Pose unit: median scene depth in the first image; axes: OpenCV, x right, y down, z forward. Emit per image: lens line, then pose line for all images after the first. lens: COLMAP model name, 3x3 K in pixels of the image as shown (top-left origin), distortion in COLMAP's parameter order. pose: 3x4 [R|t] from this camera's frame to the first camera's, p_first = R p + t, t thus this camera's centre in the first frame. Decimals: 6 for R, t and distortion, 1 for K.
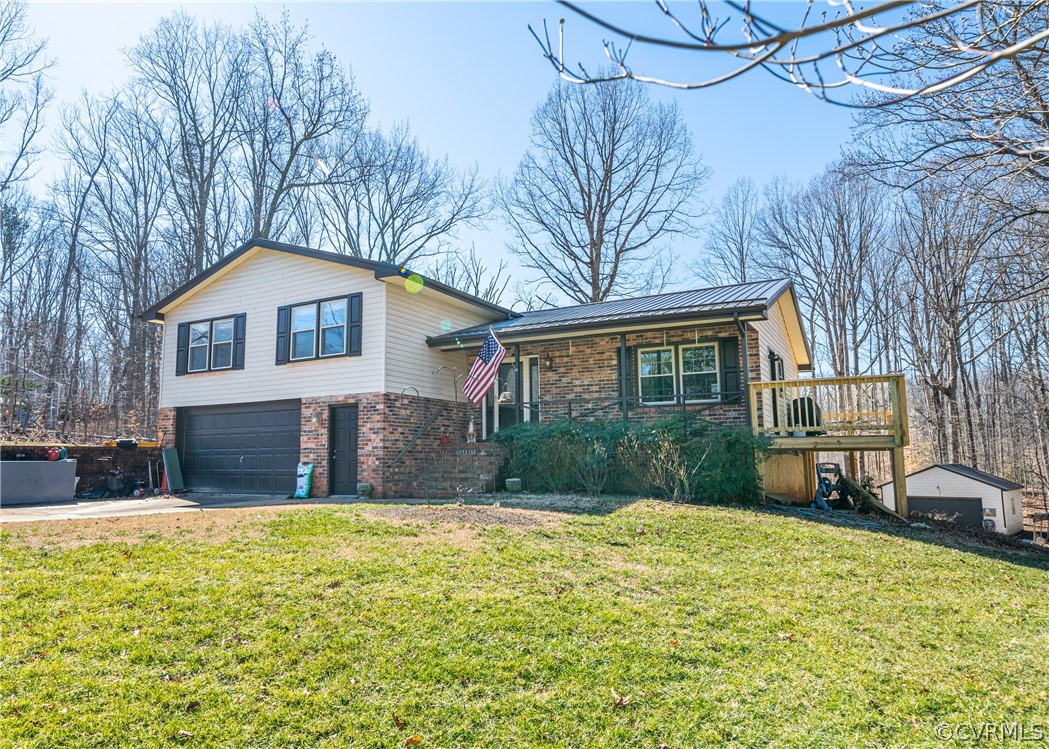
lens RADIAL K [[688.2, 0, 495.1], [0, 688.2, 373.9], [0, 0, 1]] dist [-0.000205, -0.000125]
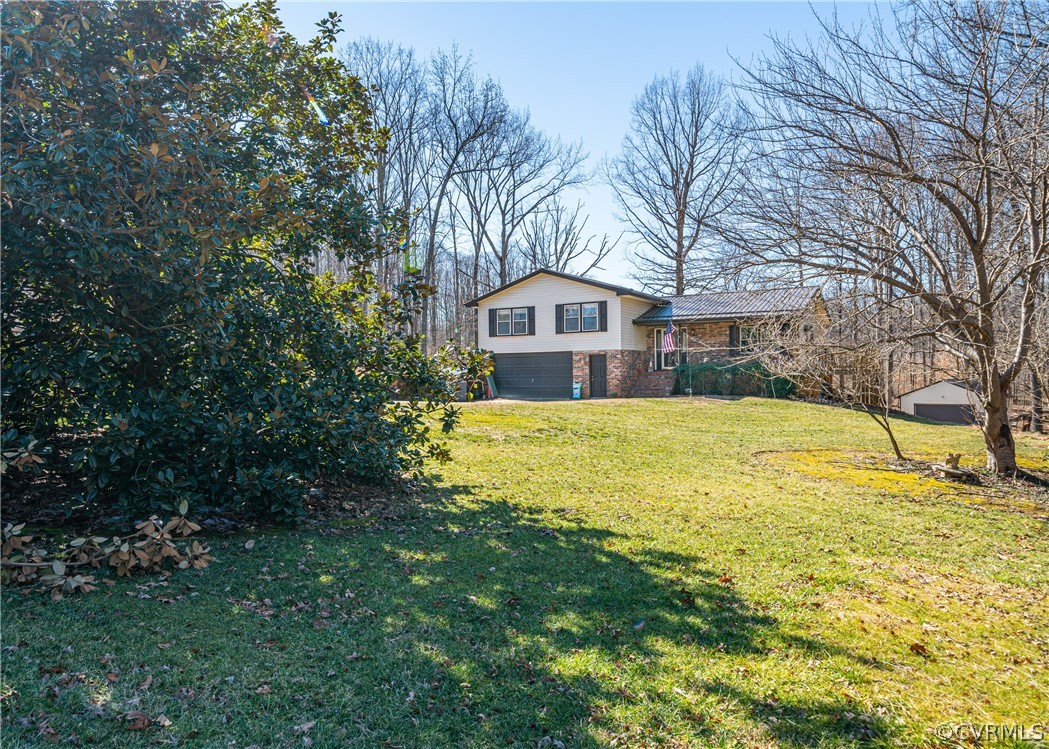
lens RADIAL K [[761.4, 0, 494.4], [0, 761.4, 374.5], [0, 0, 1]] dist [-0.006386, -0.002112]
pose [[0.999508, -0.004735, -0.031011, -0.427461], [0.008445, 0.992661, 0.120633, -0.163627], [0.030212, -0.120836, 0.992213, -1.213138]]
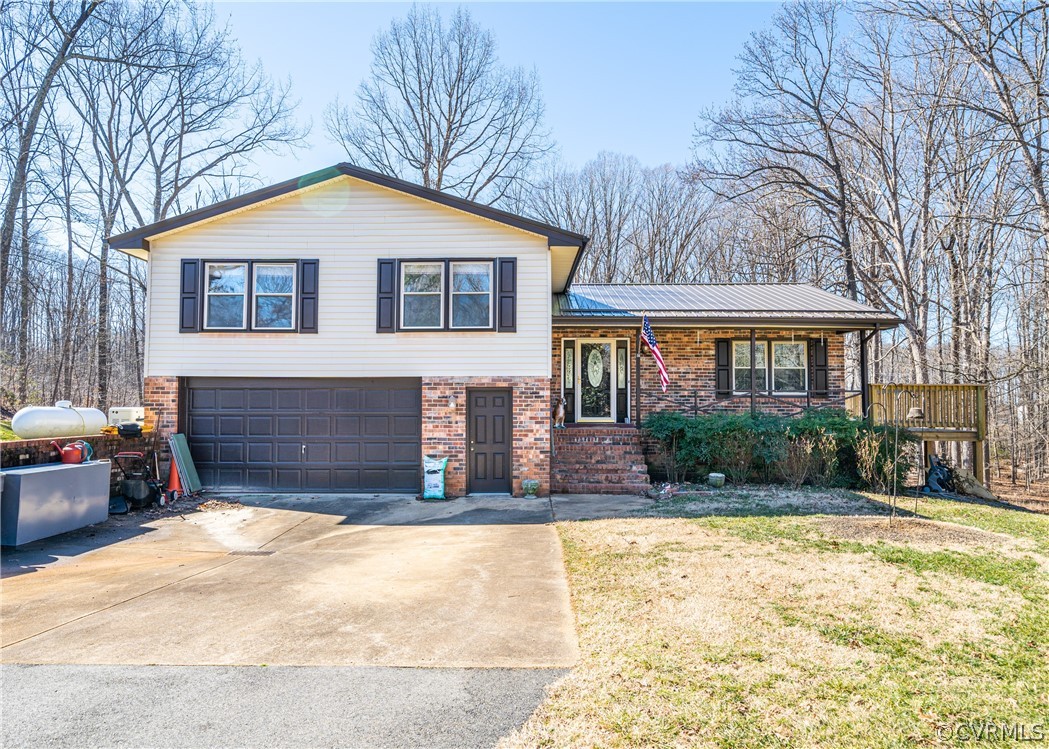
lens RADIAL K [[688.2, 0, 527.0], [0, 688.2, 382.2], [0, 0, 1]] dist [-0.000205, -0.000125]
pose [[0.870562, 0.027535, 0.491287, -0.553682], [-0.070024, 0.995204, 0.068304, -0.022342], [-0.487050, -0.093865, 0.868315, 0.220288]]
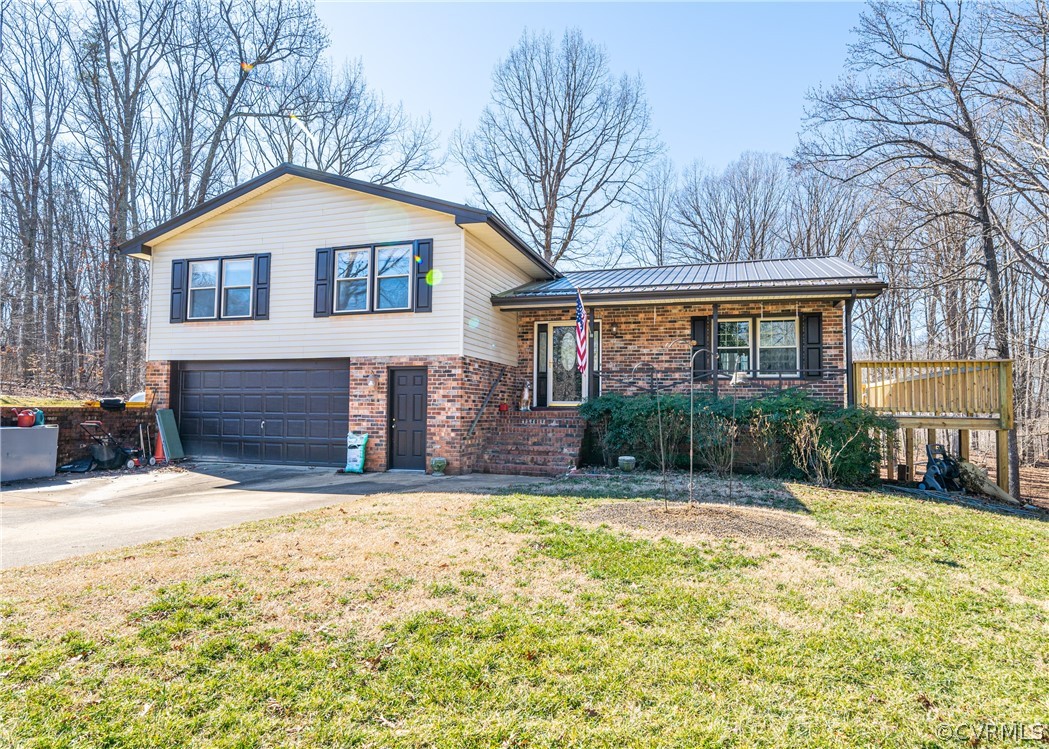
lens RADIAL K [[636.4, 0, 530.7], [0, 636.4, 378.9], [0, 0, 1]] dist [-0.000310, 0.001238]
pose [[0.975474, 0.027903, 0.218337, -0.225313], [-0.044782, 0.996345, 0.072742, -0.005933], [-0.215509, -0.080736, 0.973159, 0.163407]]
